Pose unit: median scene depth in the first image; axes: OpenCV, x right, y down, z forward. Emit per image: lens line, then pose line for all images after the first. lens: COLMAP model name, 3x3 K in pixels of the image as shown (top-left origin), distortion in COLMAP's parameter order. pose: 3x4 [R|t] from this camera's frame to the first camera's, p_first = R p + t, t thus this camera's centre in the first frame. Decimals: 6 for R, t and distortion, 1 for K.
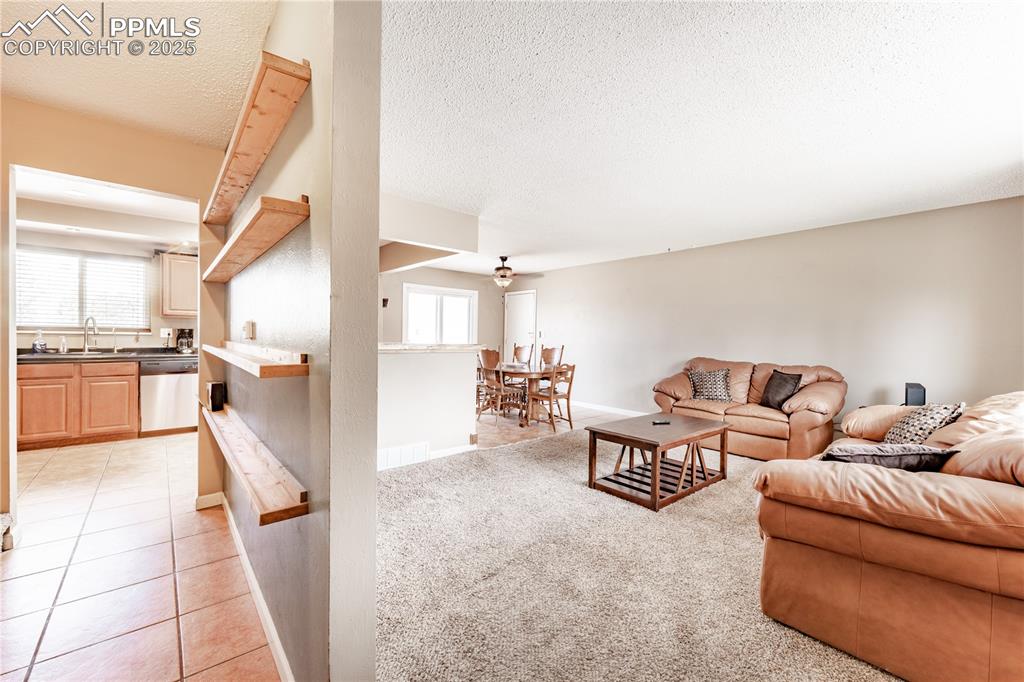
lens RADIAL K [[408.3, 0, 513.7], [0, 408.3, 342.4], [0, 0, 1]] dist [0.000178, 0.000109]
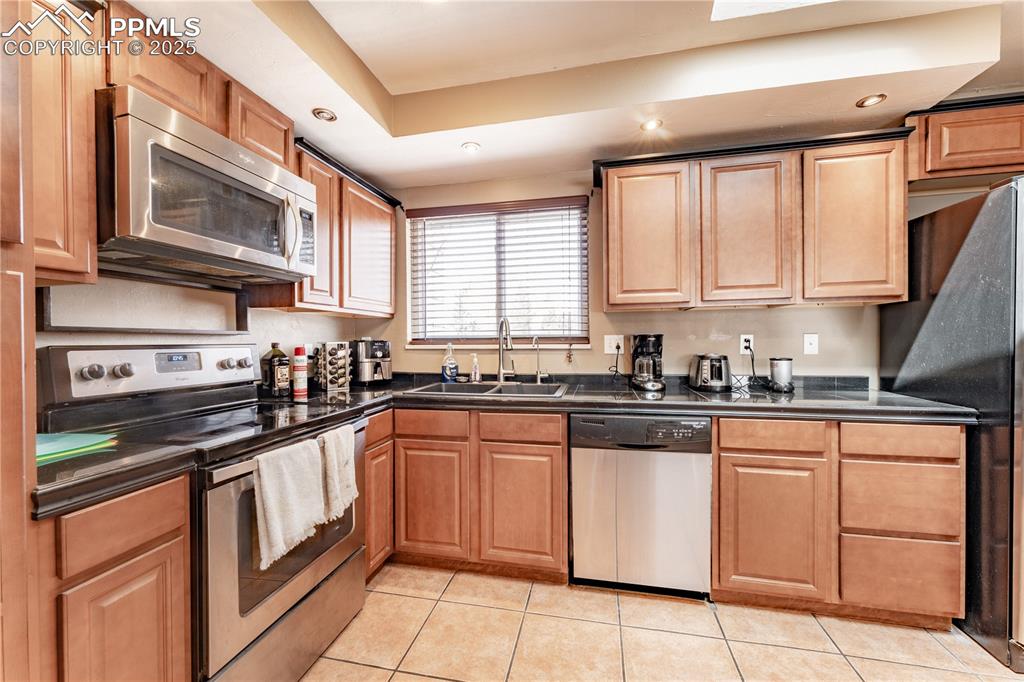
lens RADIAL K [[408.3, 0, 510.4], [0, 408.3, 344.2], [0, 0, 1]] dist [0.000178, 0.000109]
pose [[0.597839, -0.011497, -0.801534, -0.586787], [0.006721, 0.999934, -0.009330, -0.021356], [0.801588, 0.000191, 0.597877, 0.669922]]
